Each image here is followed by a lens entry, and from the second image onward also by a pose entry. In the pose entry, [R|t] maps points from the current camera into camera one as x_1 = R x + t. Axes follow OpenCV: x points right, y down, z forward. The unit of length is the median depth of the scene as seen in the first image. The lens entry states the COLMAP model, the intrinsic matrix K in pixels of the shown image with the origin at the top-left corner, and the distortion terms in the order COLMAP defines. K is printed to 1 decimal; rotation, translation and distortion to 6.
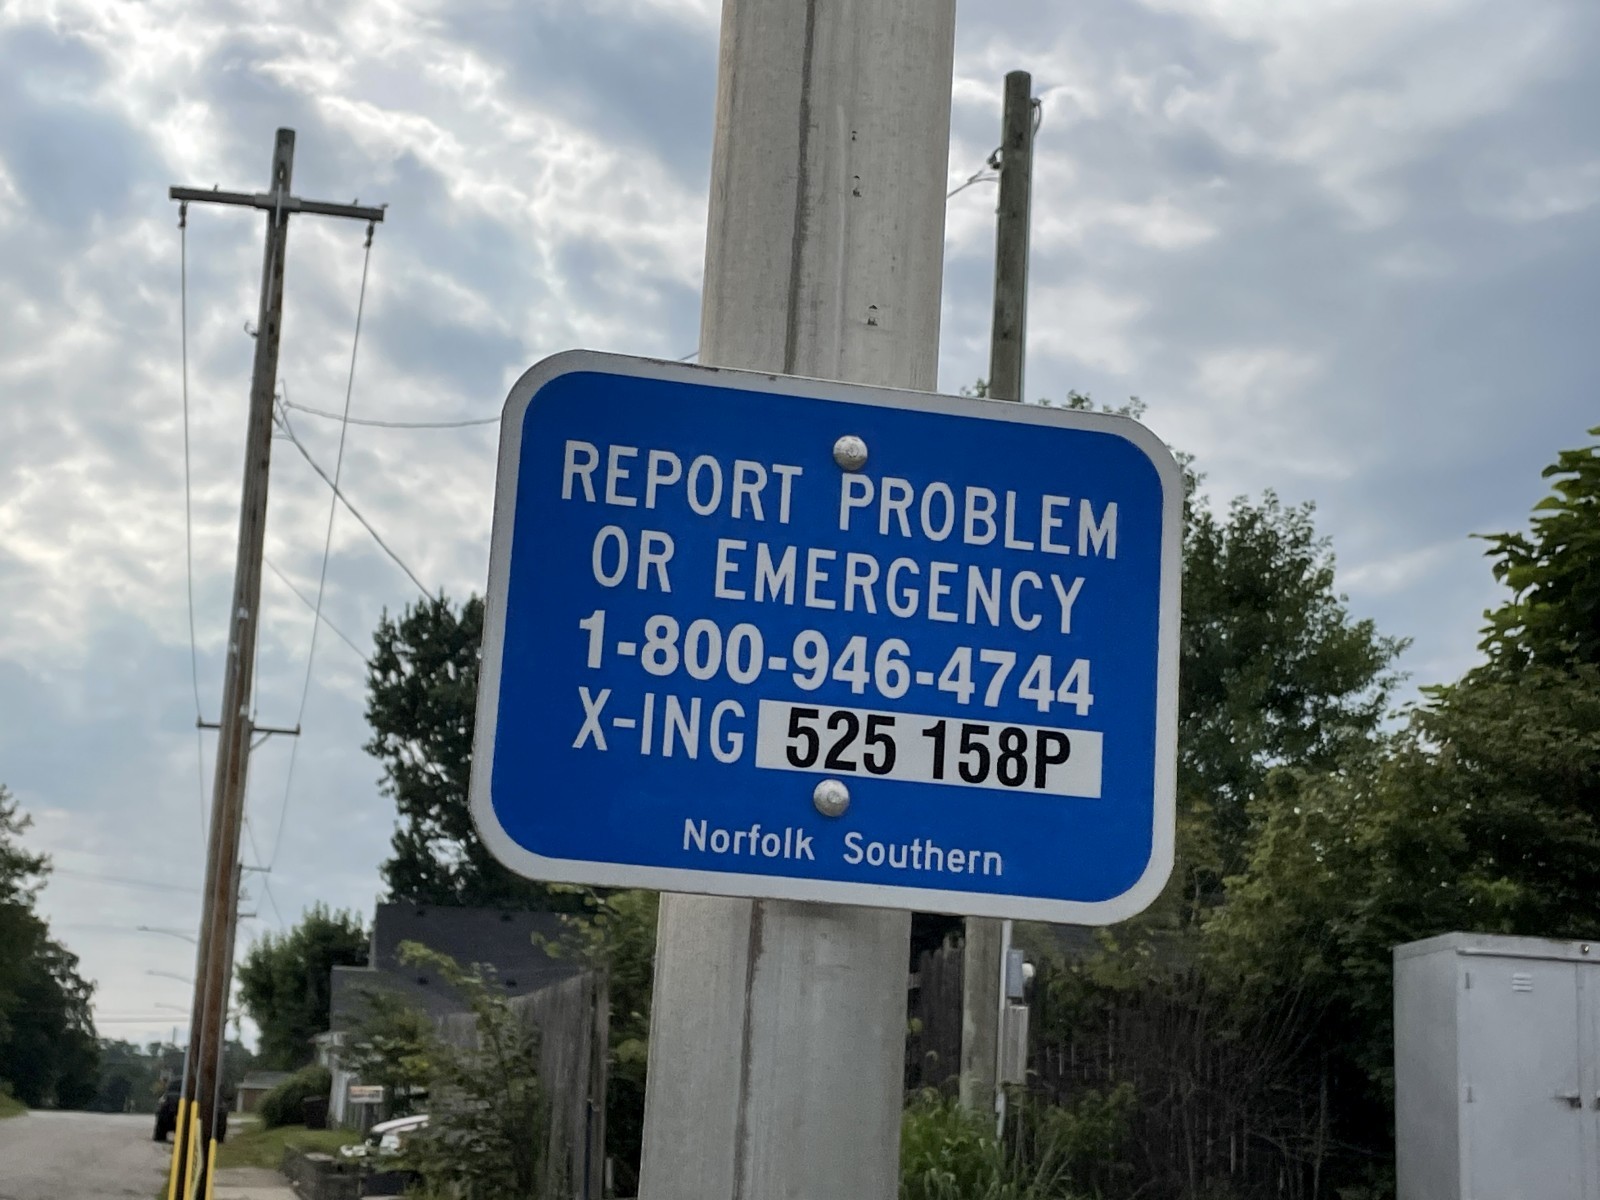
lens RADIAL K [[2440.0, 0, 857.9], [0, 2440.0, 640.6], [0, 0, 1]] dist [0.085575, 0.000000]
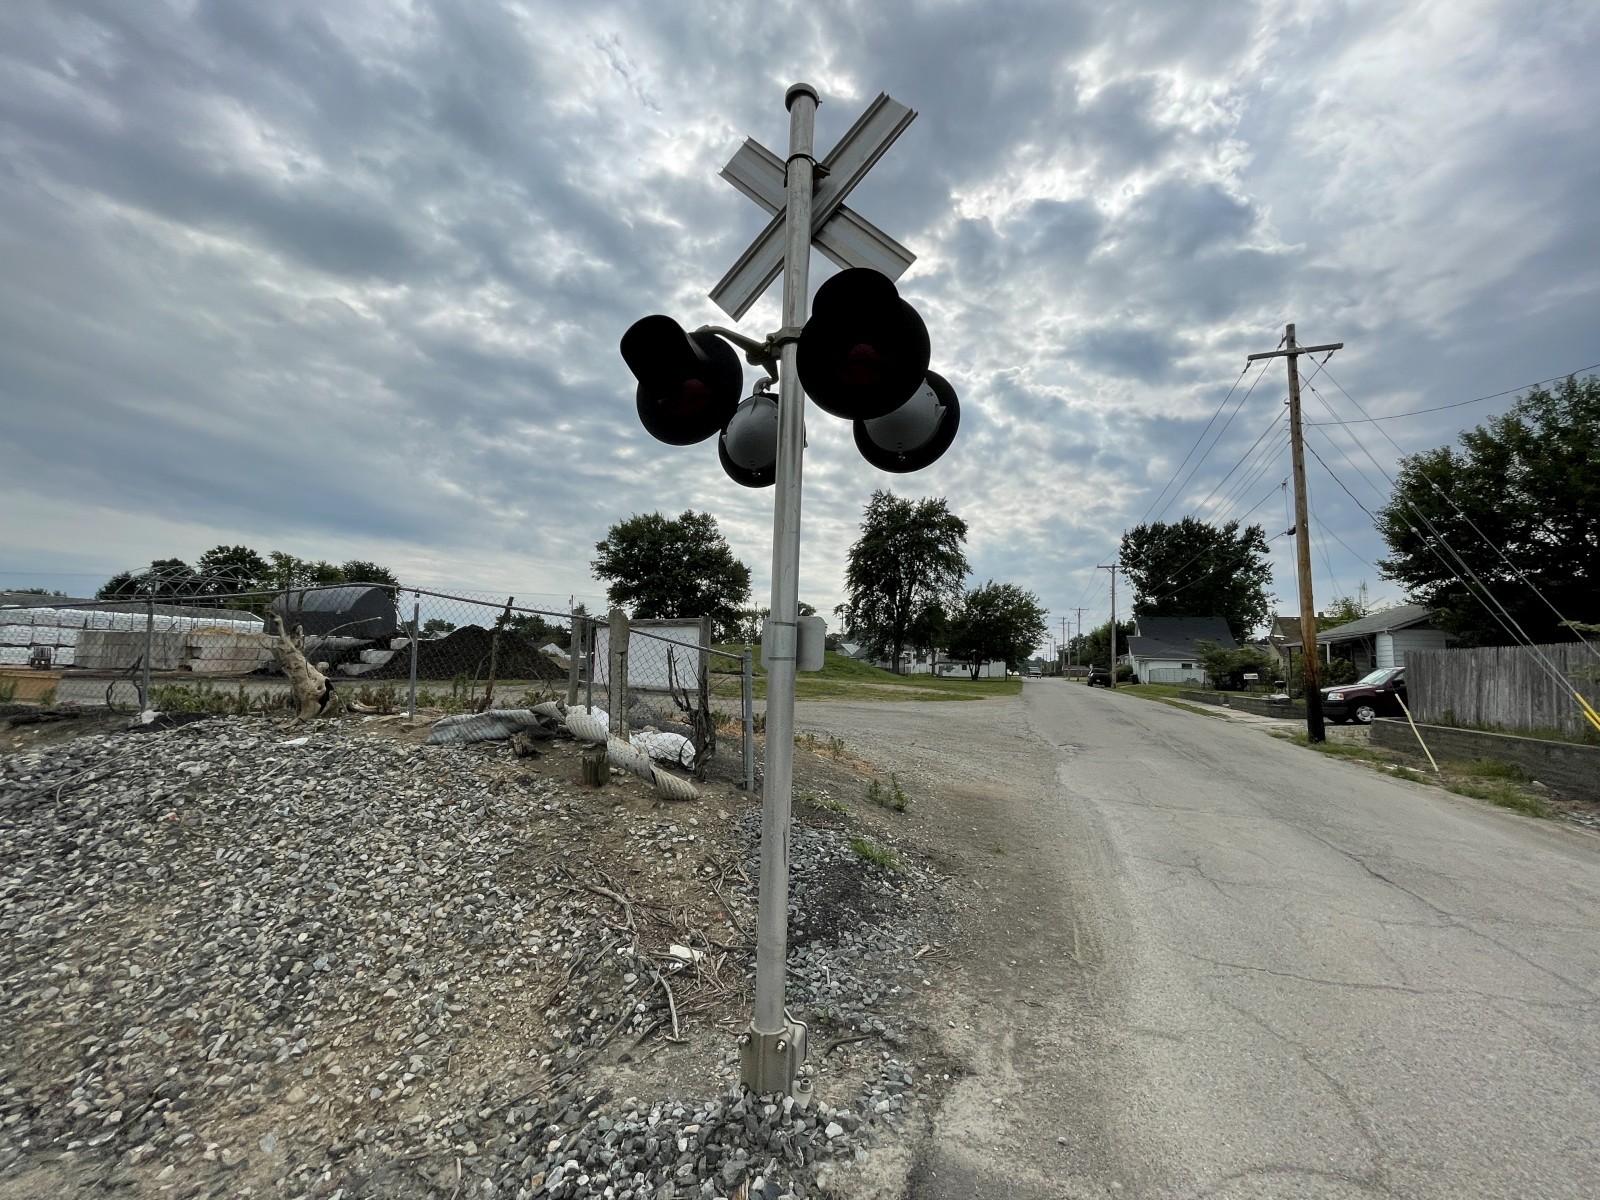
lens RADIAL K [[641.3, 0, 812.9], [0, 641.3, 601.4], [0, 0, 1]] dist [0.000083, -0.001062]
pose [[0.833582, -0.075578, -0.547201, -0.518200], [0.115254, 0.992591, 0.038478, 0.004816], [0.540239, -0.095141, 0.836116, 0.170354]]
